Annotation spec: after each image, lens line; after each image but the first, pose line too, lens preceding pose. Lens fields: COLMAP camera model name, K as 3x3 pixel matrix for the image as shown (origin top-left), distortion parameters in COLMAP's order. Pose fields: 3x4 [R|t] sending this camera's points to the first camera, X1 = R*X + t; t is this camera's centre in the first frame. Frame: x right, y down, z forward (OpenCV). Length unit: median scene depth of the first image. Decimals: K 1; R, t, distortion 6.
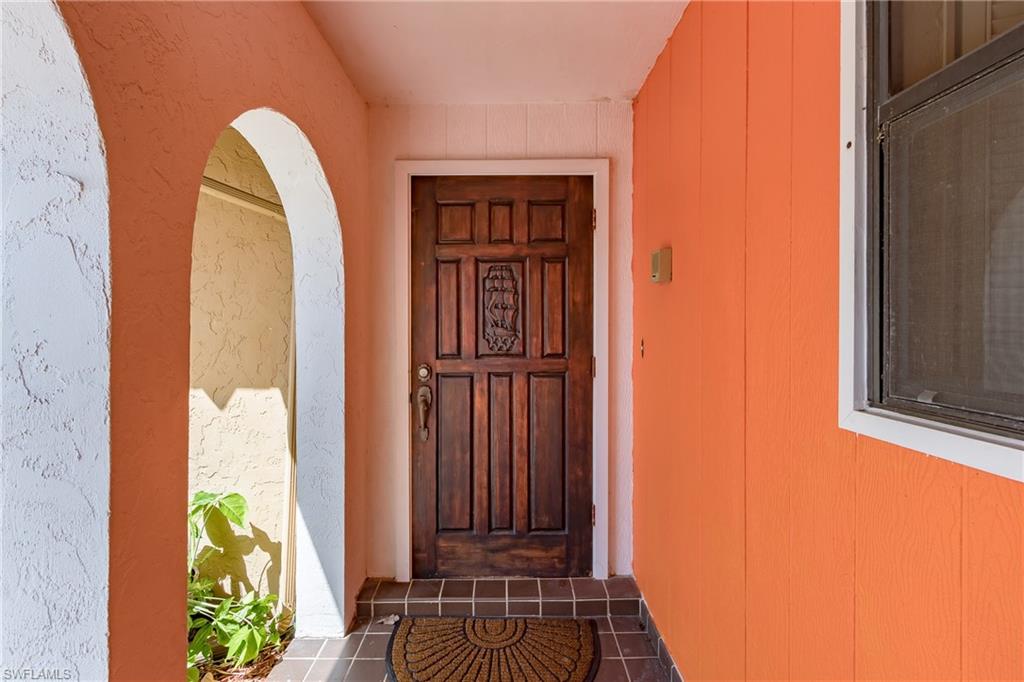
lens RADIAL K [[469.6, 0, 510.8], [0, 469.6, 324.7], [0, 0, 1]] dist [-0.000089, -0.000006]
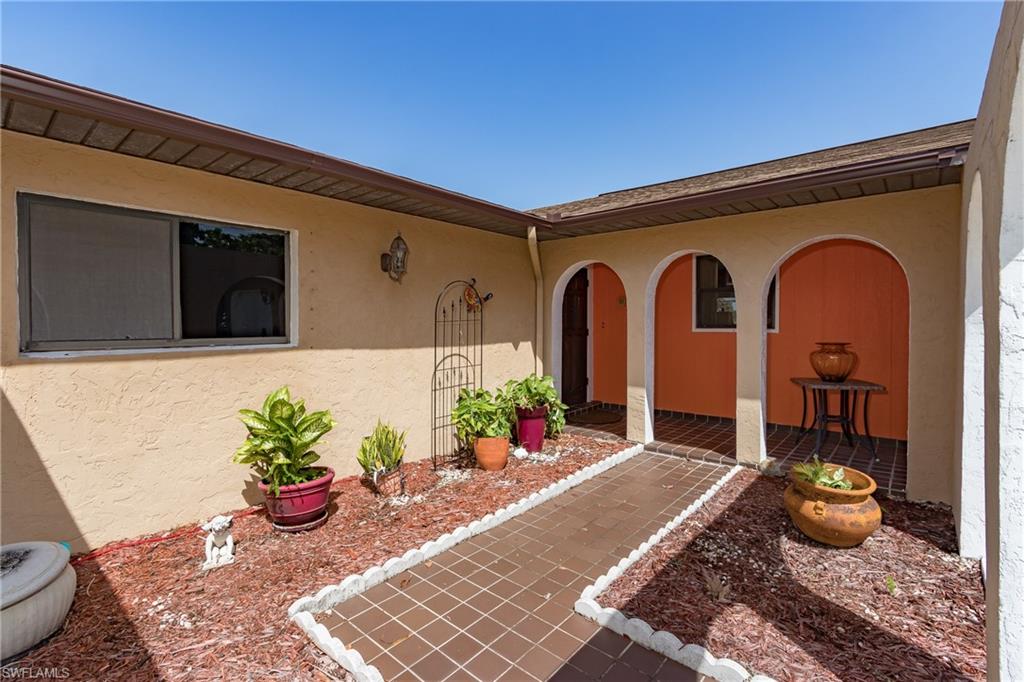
lens RADIAL K [[469.6, 0, 510.8], [0, 469.6, 324.7], [0, 0, 1]] dist [-0.000089, -0.000006]
pose [[0.663710, -0.008004, 0.747947, -2.503523], [0.000185, 0.999944, 0.010537, 0.017422], [-0.747990, -0.006855, 0.663675, -0.636862]]
